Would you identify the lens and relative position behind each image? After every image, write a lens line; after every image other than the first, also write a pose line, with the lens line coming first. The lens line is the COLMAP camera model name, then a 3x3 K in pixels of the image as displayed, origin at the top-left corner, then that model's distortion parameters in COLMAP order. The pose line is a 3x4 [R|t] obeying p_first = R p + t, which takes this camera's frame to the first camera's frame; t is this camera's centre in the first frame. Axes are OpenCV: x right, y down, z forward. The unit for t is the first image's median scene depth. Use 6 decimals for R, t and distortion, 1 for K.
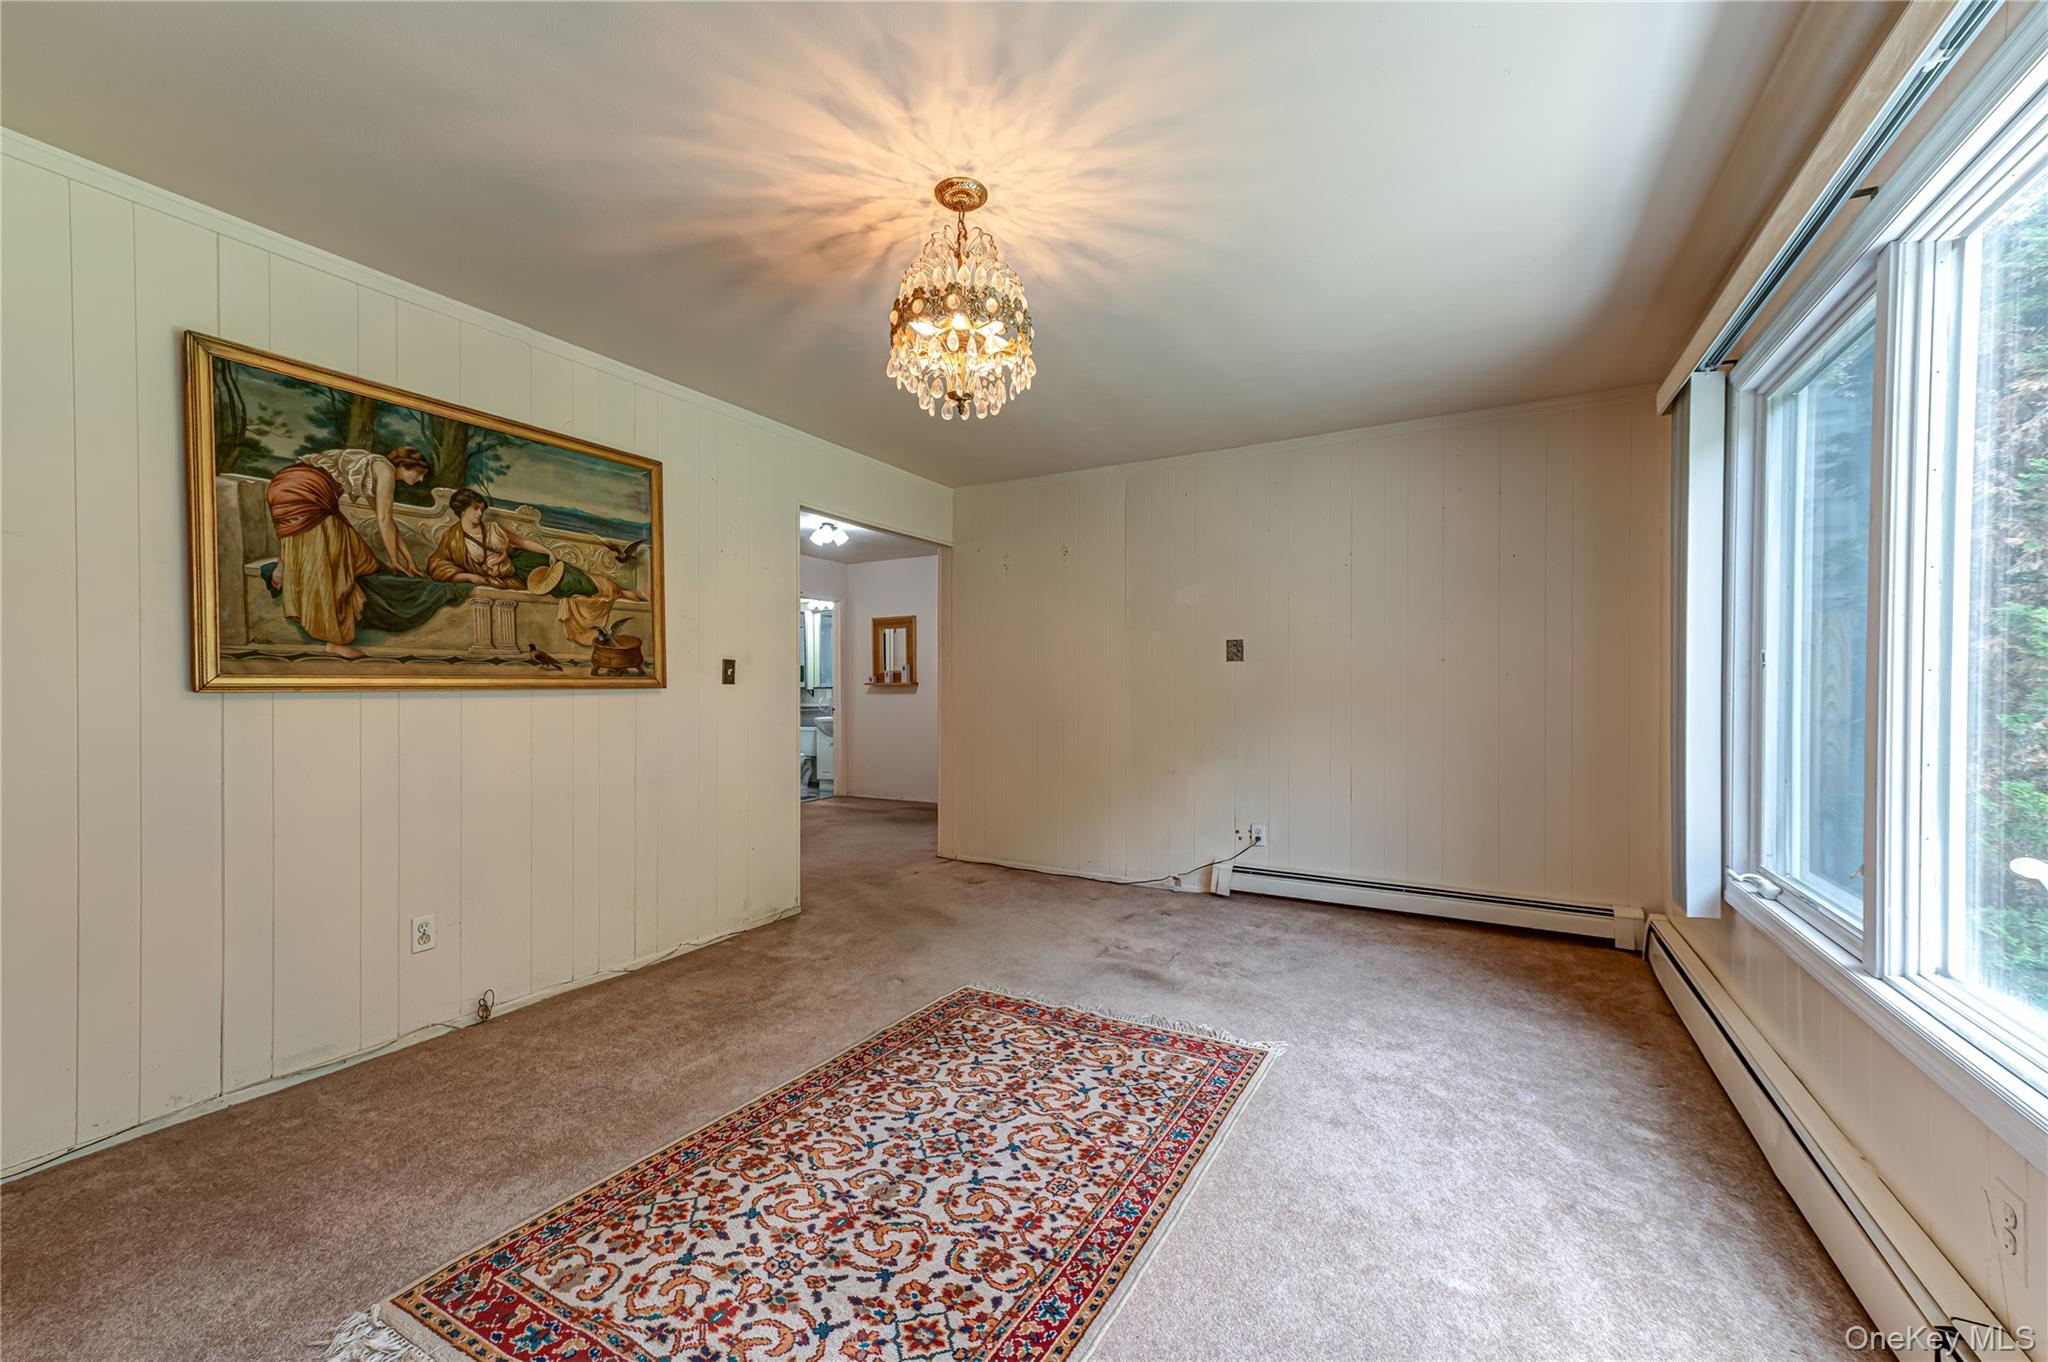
lens RADIAL K [[798.0, 0, 1019.5], [0, 798.0, 690.9], [0, 0, 1]] dist [0.016126, 0.000032]
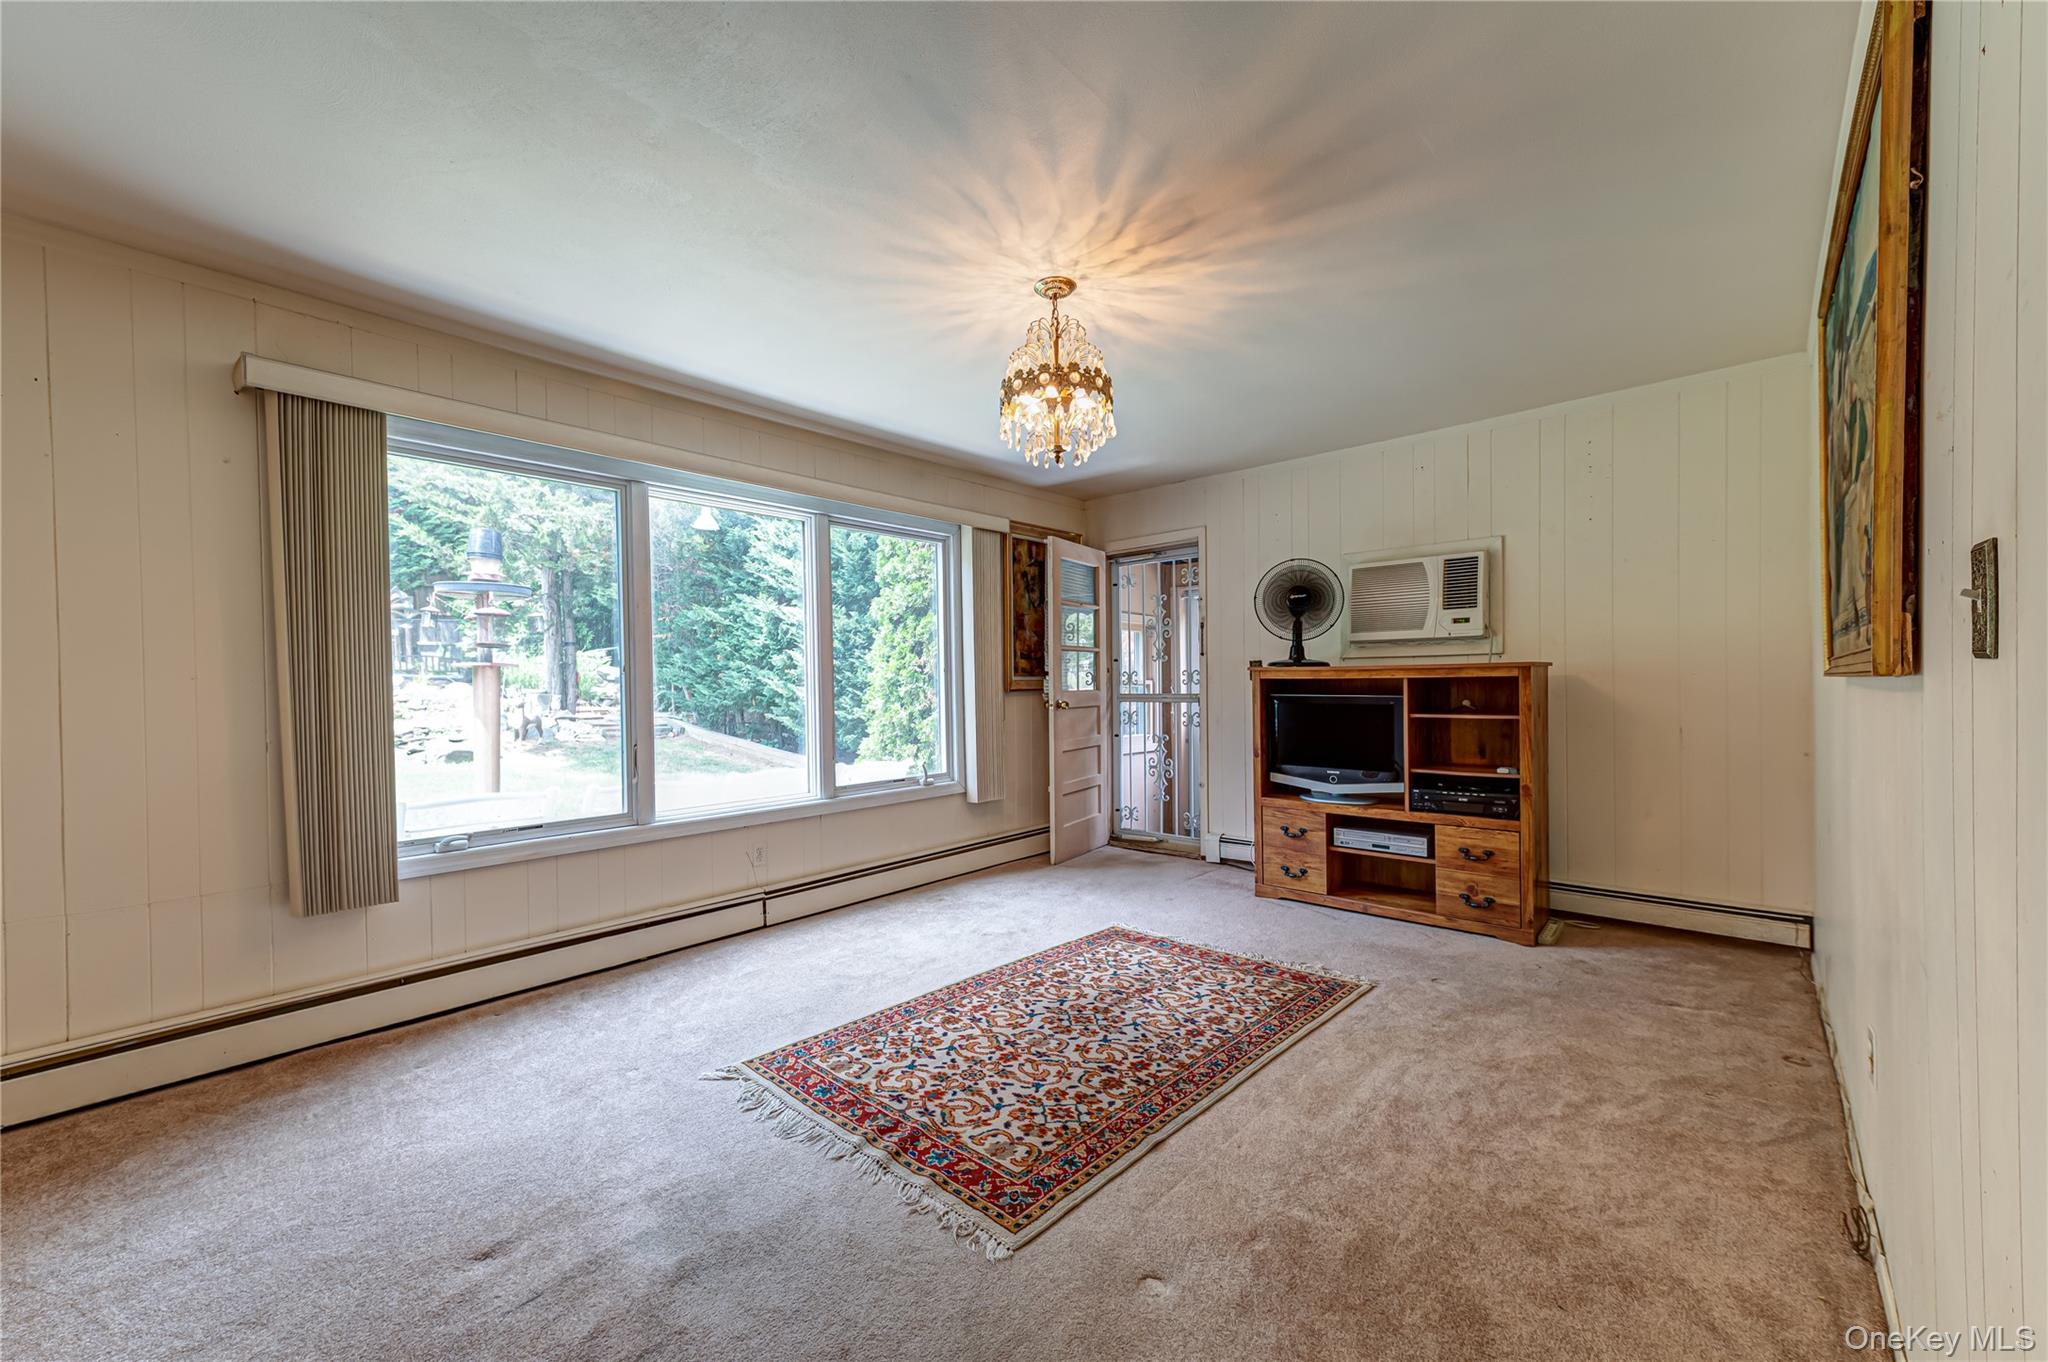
lens RADIAL K [[798.0, 0, 1019.5], [0, 798.0, 690.9], [0, 0, 1]] dist [0.016126, 0.000032]
pose [[-0.975860, 0.011682, 0.218084, -0.243672], [0.015661, 0.999741, 0.016524, -0.010899], [-0.217835, 0.019541, -0.975790, 1.928767]]
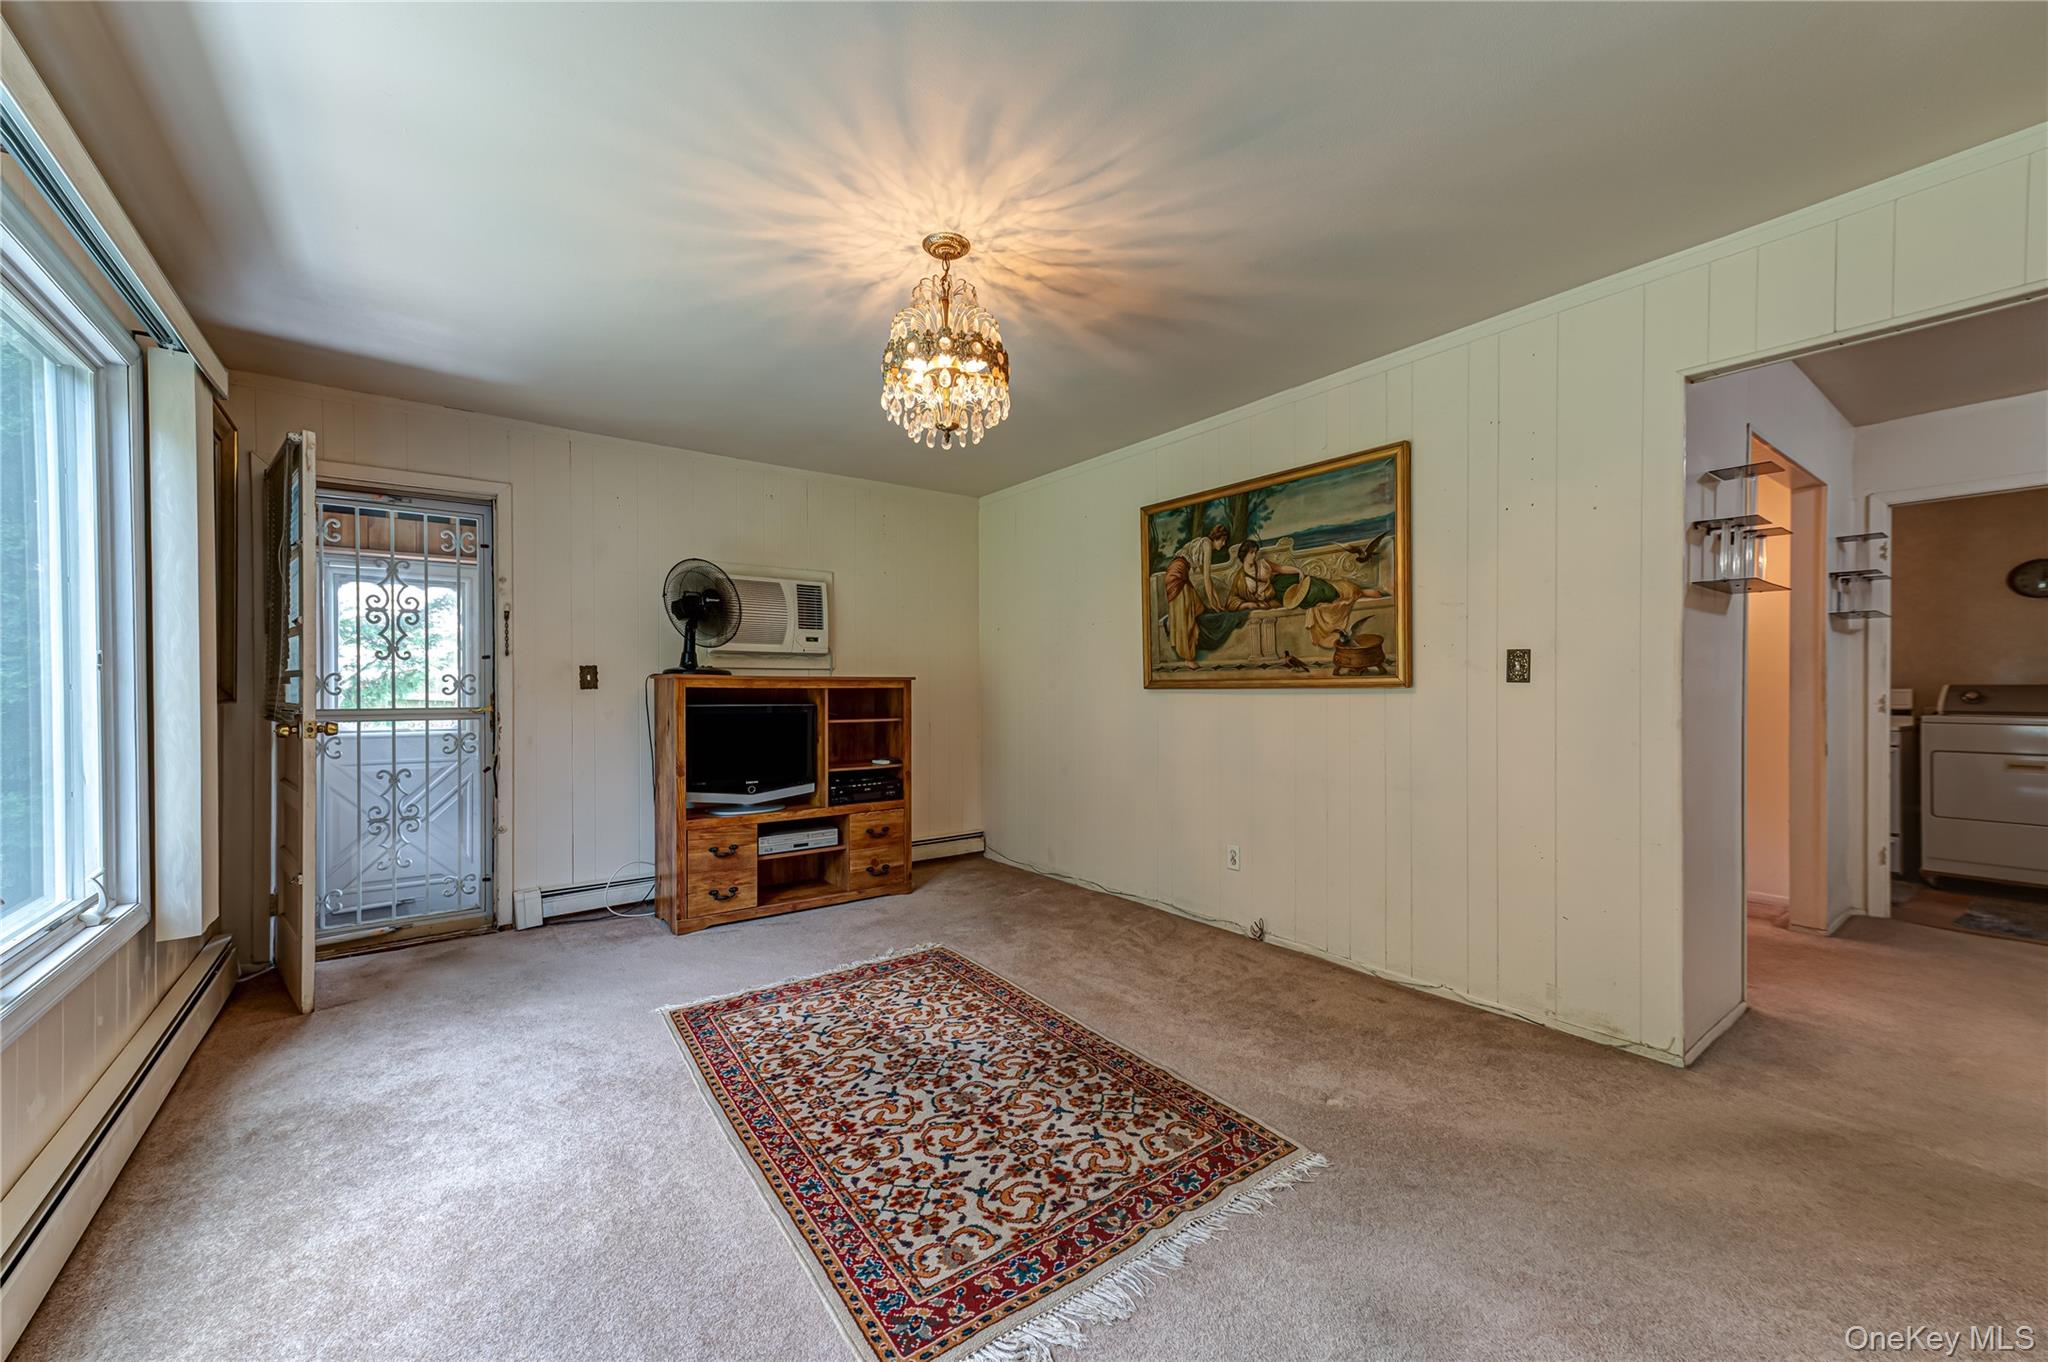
lens RADIAL K [[798.0, 0, 1019.5], [0, 798.0, 690.9], [0, 0, 1]] dist [0.016126, 0.000032]
pose [[-0.399822, 0.006137, -0.916572, 0.785261], [-0.002702, 0.999965, 0.007874, -0.007648], [0.916589, 0.005624, -0.399791, 1.328612]]
